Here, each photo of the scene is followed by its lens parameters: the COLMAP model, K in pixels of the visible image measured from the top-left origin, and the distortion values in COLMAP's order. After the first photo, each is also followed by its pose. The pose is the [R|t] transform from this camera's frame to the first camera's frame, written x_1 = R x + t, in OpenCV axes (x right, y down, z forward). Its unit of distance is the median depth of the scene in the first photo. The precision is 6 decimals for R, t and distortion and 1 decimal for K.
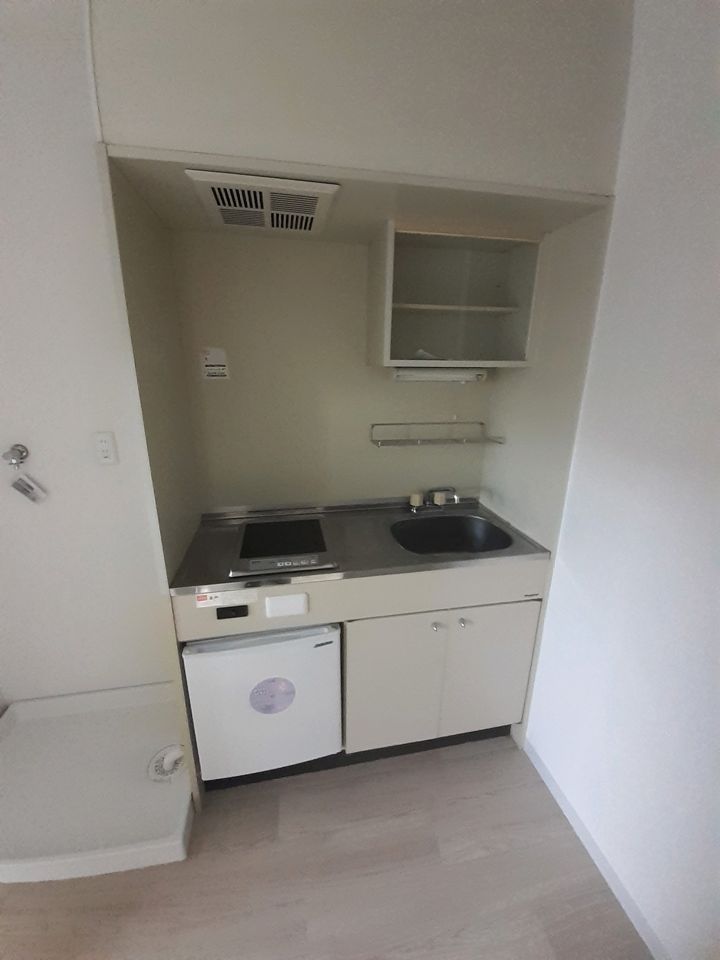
lens RADIAL K [[388.9, 0, 354.2], [0, 388.9, 470.6], [0, 0, 1]] dist [0.002783, -0.009604]
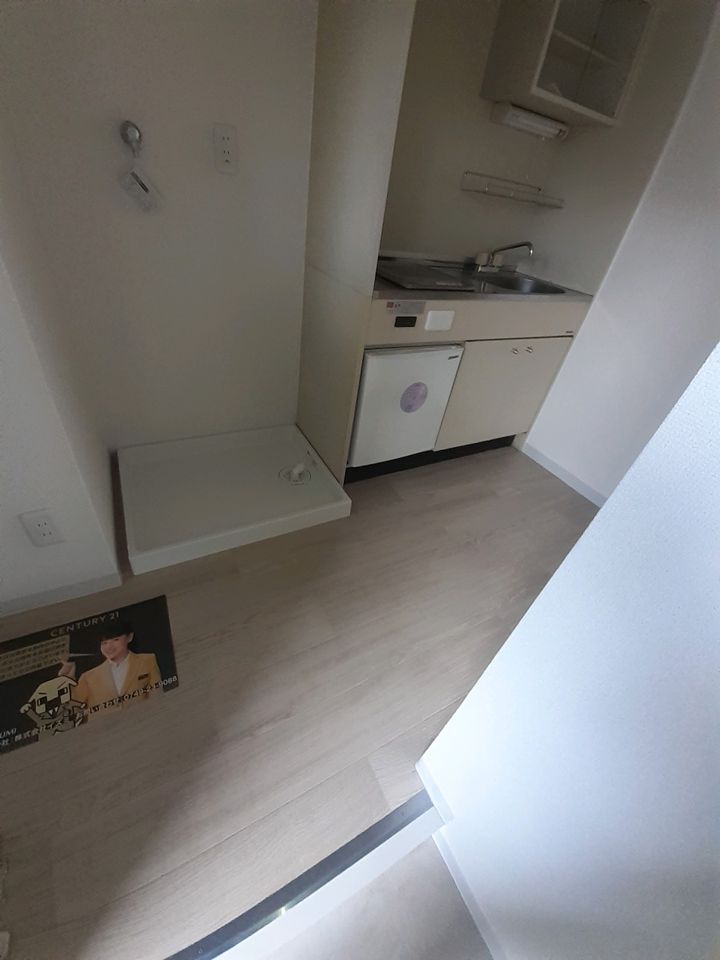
lens RADIAL K [[386.2, 0, 360.0], [0, 386.2, 480.0], [0, 0, 1]] dist [-0.015592, -0.000191]
pose [[0.944718, -0.090356, 0.315187, -0.758370], [-0.045723, 0.915583, 0.399521, 0.299462], [-0.324679, -0.391846, 0.860837, -0.154891]]
